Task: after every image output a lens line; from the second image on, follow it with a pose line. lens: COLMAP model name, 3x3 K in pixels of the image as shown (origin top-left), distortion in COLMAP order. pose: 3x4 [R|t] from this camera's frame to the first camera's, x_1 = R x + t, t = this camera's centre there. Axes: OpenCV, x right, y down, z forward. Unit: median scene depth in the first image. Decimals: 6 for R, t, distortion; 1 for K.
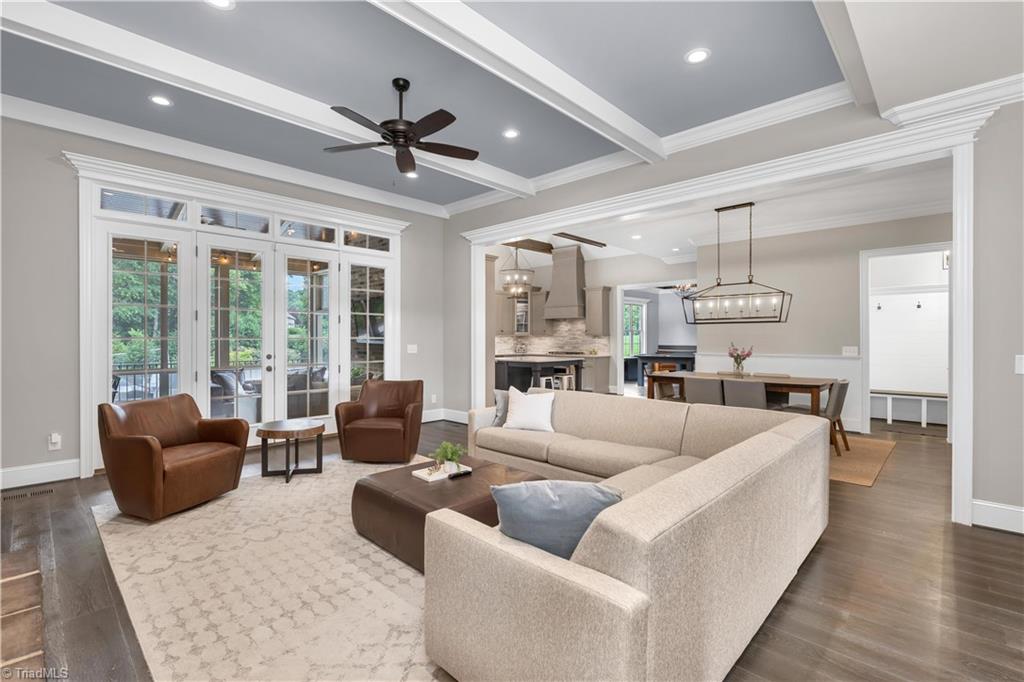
lens RADIAL K [[466.5, 0, 513.3], [0, 466.5, 346.8], [0, 0, 1]] dist [0.004900, 0.000169]
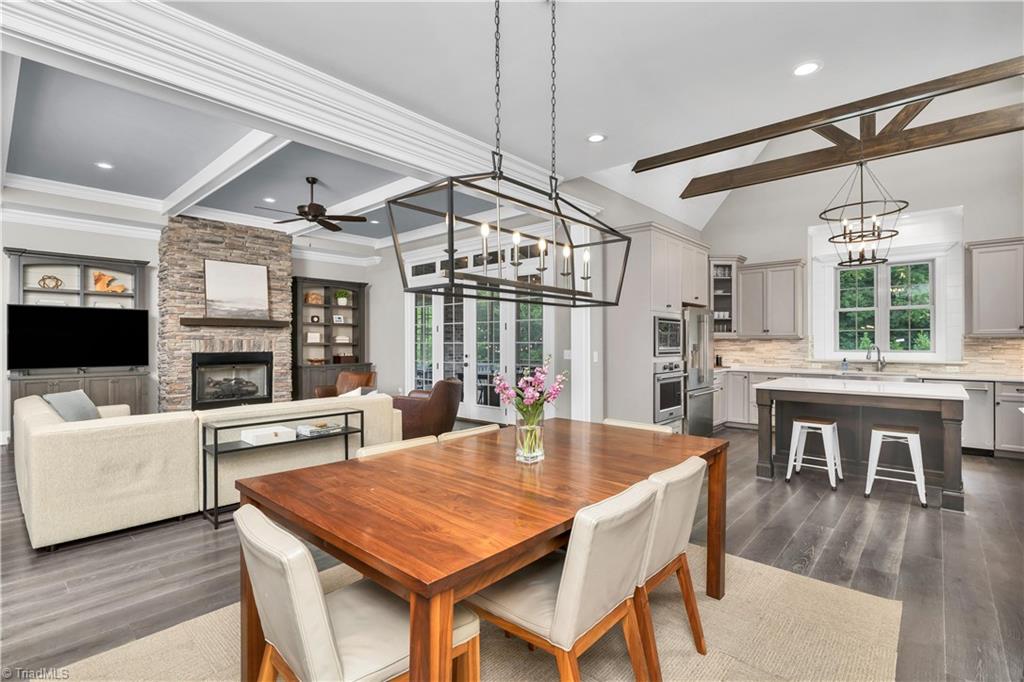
lens RADIAL K [[478.7, 0, 510.7], [0, 478.7, 339.7], [0, 0, 1]] dist [-0.005995, -0.000328]
pose [[0.024279, -0.007763, -0.999675, 0.809222], [-0.019622, 0.999774, -0.008240, -0.016106], [0.999513, 0.019815, 0.024121, 0.989404]]
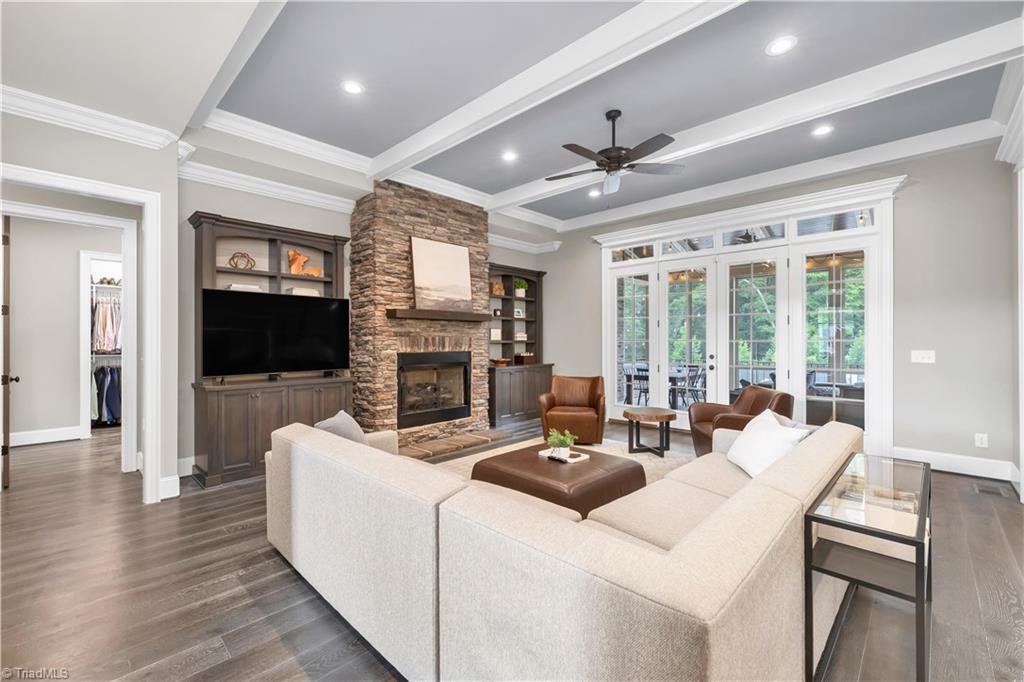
lens RADIAL K [[437.6, 0, 515.1], [0, 437.6, 337.2], [0, 0, 1]] dist [-0.000146, -0.000389]
pose [[0.008329, -0.007095, -0.999940, 0.481215], [-0.020684, 0.999760, -0.007266, -0.008165], [0.999751, 0.020743, 0.008181, 0.464116]]
